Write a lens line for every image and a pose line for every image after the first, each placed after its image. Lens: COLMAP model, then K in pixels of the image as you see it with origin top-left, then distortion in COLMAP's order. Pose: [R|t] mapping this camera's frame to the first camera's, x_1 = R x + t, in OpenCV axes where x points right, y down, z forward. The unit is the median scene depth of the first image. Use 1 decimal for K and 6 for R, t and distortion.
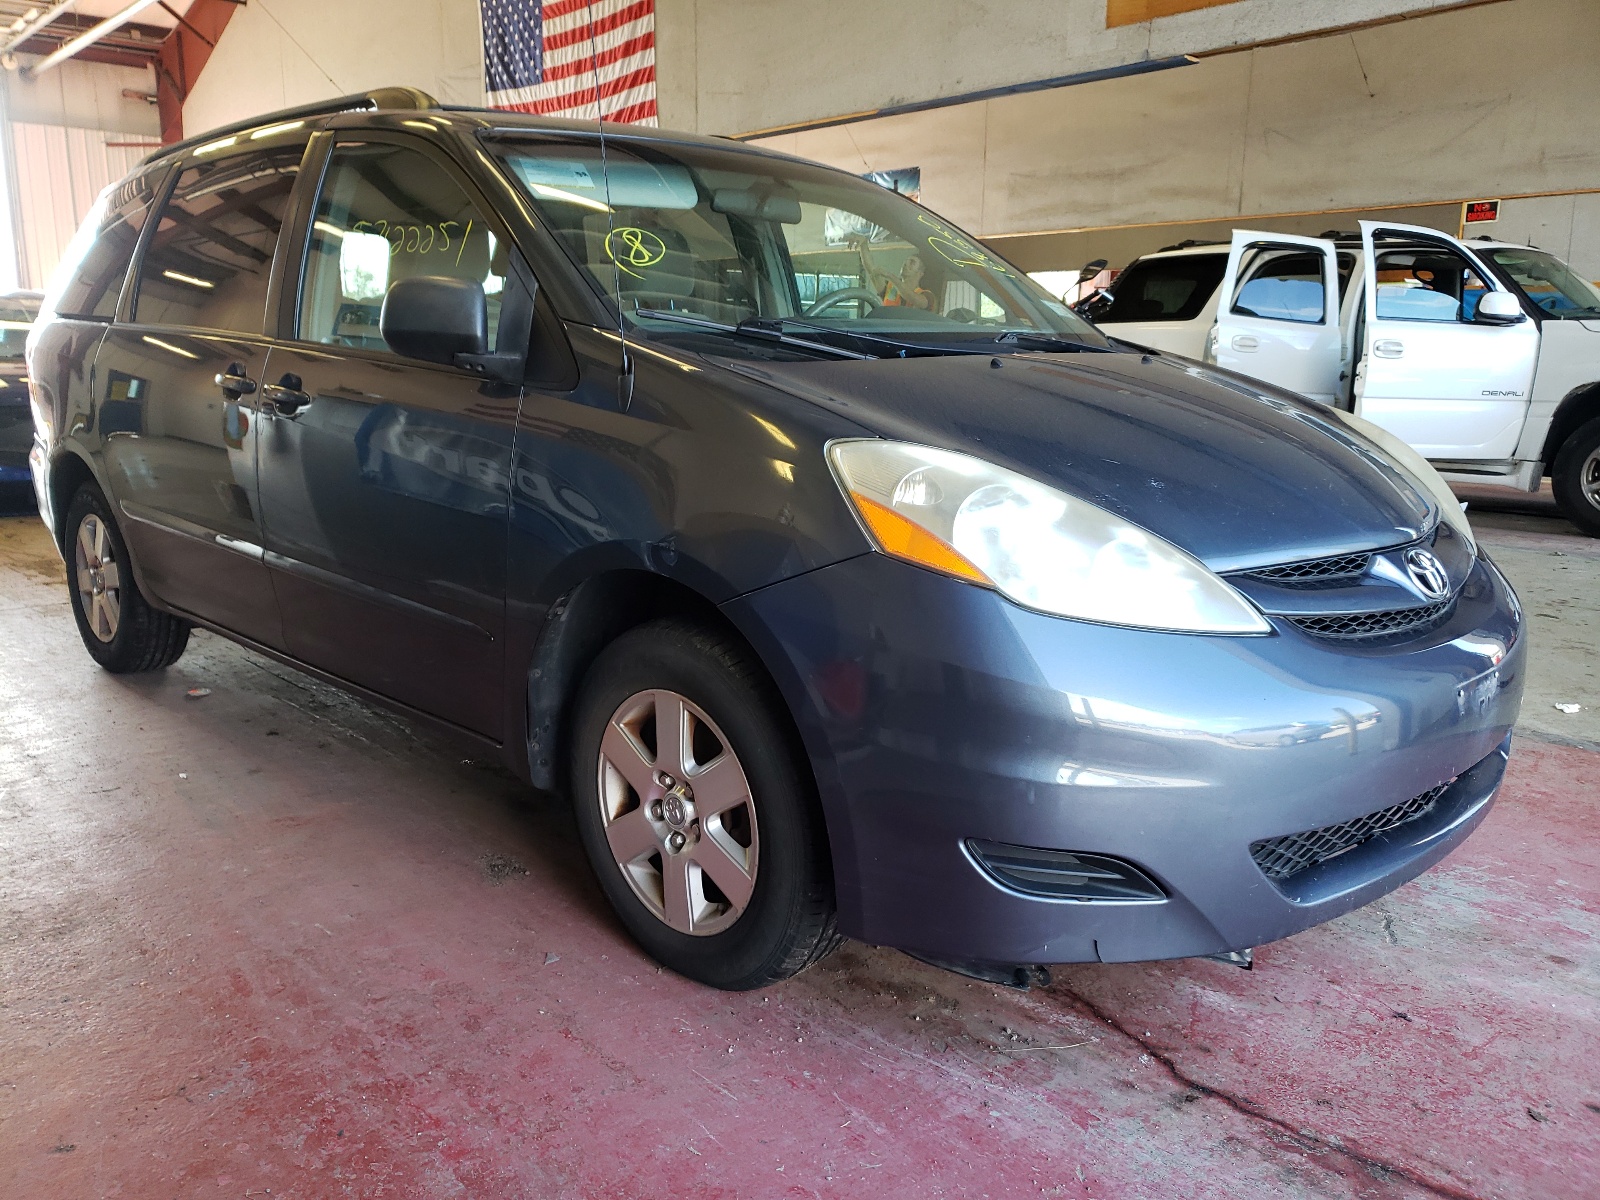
lens RADIAL K [[1313.3, 0, 800.0], [0, 1313.3, 600.0], [0, 0, 1]] dist [-0.064161, 0.070215]
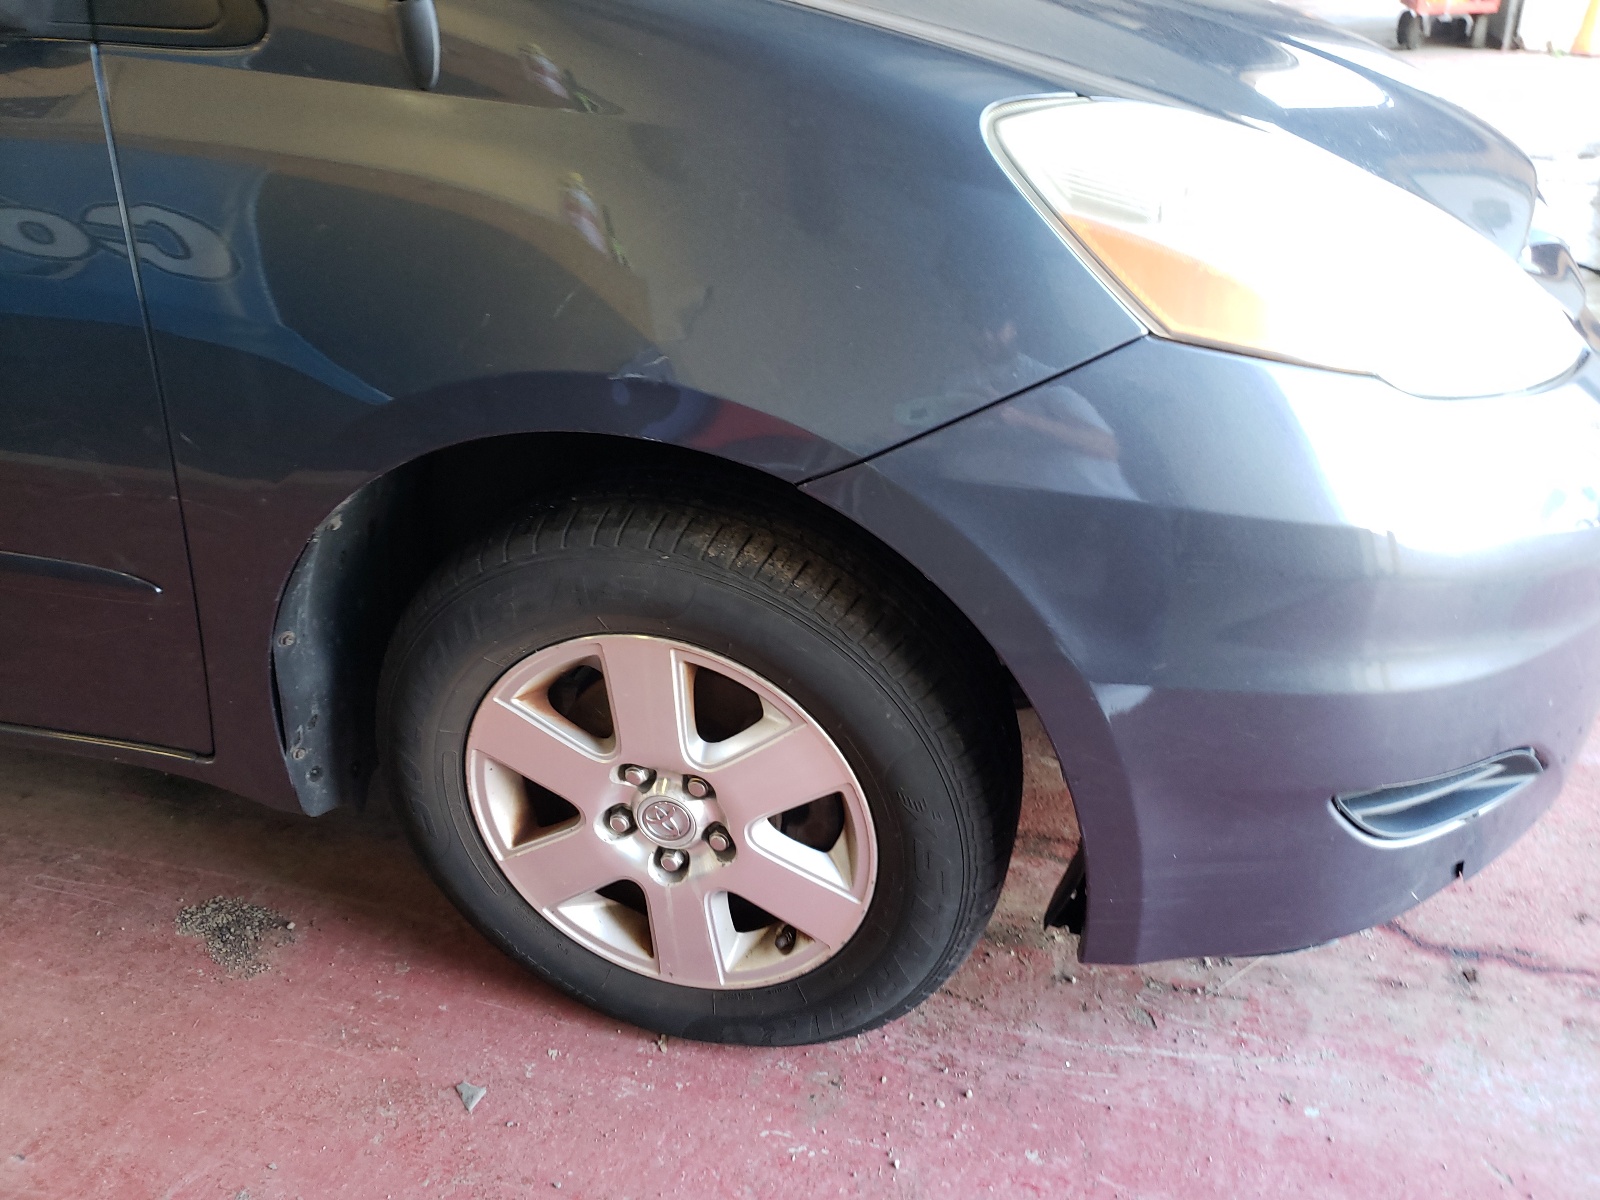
lens RADIAL K [[1313.3, 0, 800.0], [0, 1313.3, 600.0], [0, 0, 1]] dist [-0.064161, 0.070215]
pose [[0.862699, -0.275028, 0.424394, -0.260968], [0.127261, 0.930249, 0.344152, -0.116482], [-0.489444, -0.242890, 0.837526, 0.520880]]
